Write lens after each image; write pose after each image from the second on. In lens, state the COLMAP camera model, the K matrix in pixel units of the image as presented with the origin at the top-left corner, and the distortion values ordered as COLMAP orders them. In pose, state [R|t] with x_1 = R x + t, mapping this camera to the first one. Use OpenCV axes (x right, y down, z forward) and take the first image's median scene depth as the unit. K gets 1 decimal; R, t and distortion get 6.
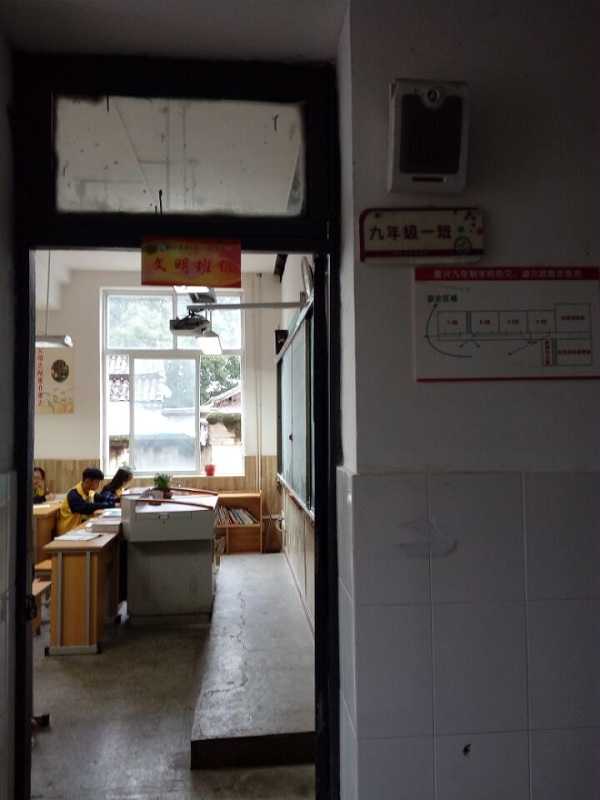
lens RADIAL K [[656.0, 0, 300.0], [0, 656.0, 400.0], [0, 0, 1]] dist [0.008023, -0.038517]
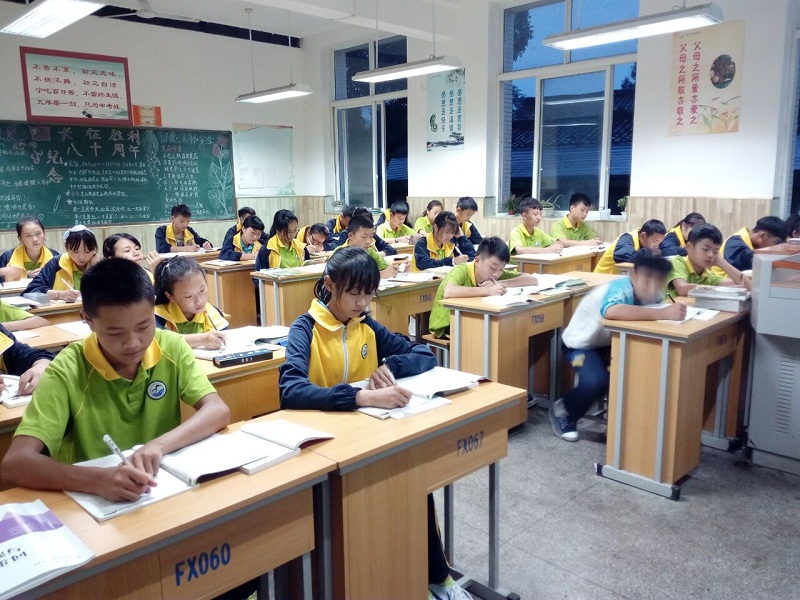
lens RADIAL K [[656.0, 0, 400.0], [0, 656.0, 300.0], [0, 0, 1]] dist [0.008023, -0.038517]
pose [[0.634680, 0.141460, -0.759717, -0.014047], [0.036923, 0.976429, 0.212657, 0.033687], [0.771892, -0.163020, 0.614497, 0.256569]]
